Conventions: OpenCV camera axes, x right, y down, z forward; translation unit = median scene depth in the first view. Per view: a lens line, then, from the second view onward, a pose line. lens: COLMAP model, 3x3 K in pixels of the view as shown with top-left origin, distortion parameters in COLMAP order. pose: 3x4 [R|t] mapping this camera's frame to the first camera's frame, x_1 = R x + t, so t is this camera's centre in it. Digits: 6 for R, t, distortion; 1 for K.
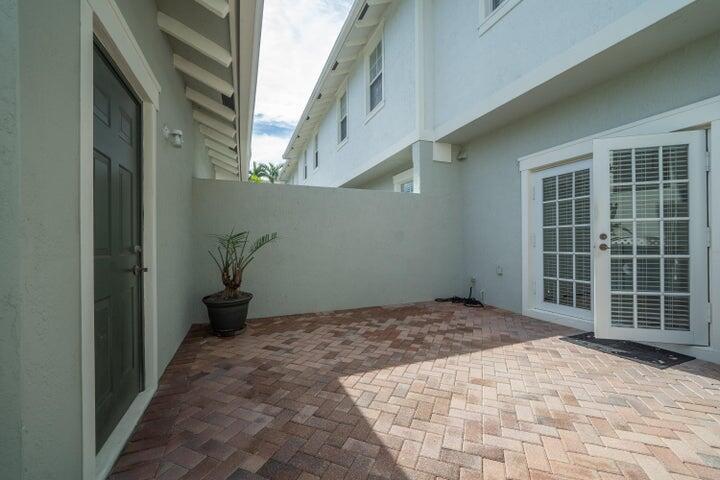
lens RADIAL K [[301.3, 0, 356.8], [0, 301.3, 242.8], [0, 0, 1]] dist [-0.007799, 0.000399]
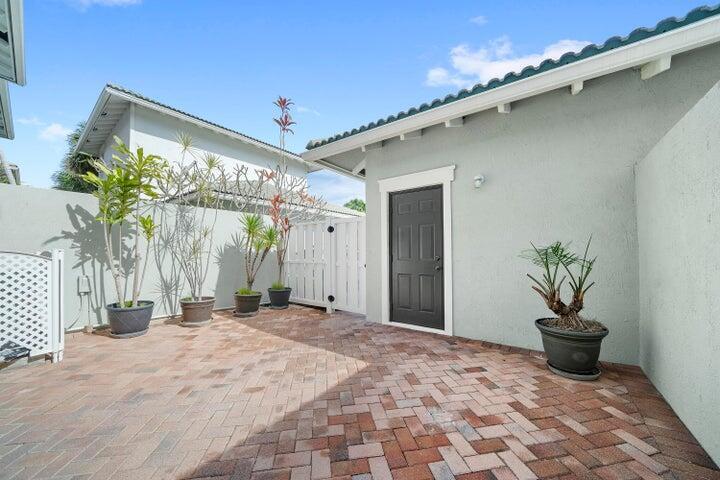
lens RADIAL K [[238.7, 0, 365.0], [0, 238.7, 246.4], [0, 0, 1]] dist [-0.015745, -0.000016]
pose [[-0.836753, -0.006093, -0.547546, 0.395487], [0.010528, 0.999574, -0.027211, -0.014448], [0.547479, -0.028533, -0.836333, 1.391762]]
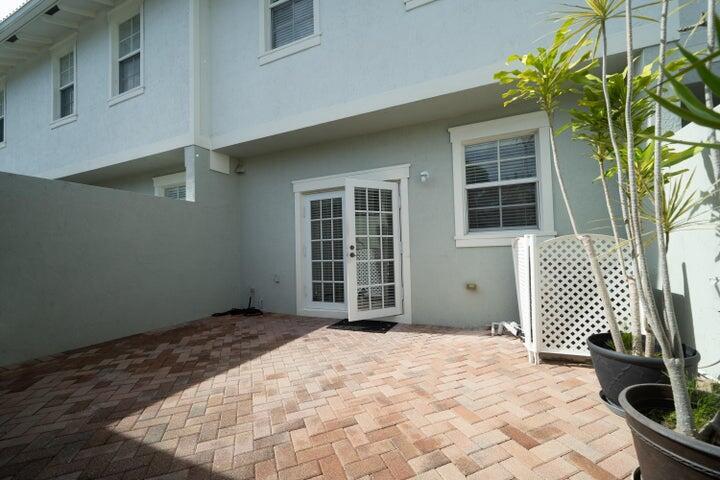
lens RADIAL K [[302.4, 0, 370.5], [0, 302.4, 242.6], [0, 0, 1]] dist [-0.001388, 0.002024]
pose [[0.707443, 0.011444, 0.706677, -0.099963], [0.019647, 0.999164, -0.035849, 0.007782], [-0.706497, 0.039246, 0.706627, -0.050851]]
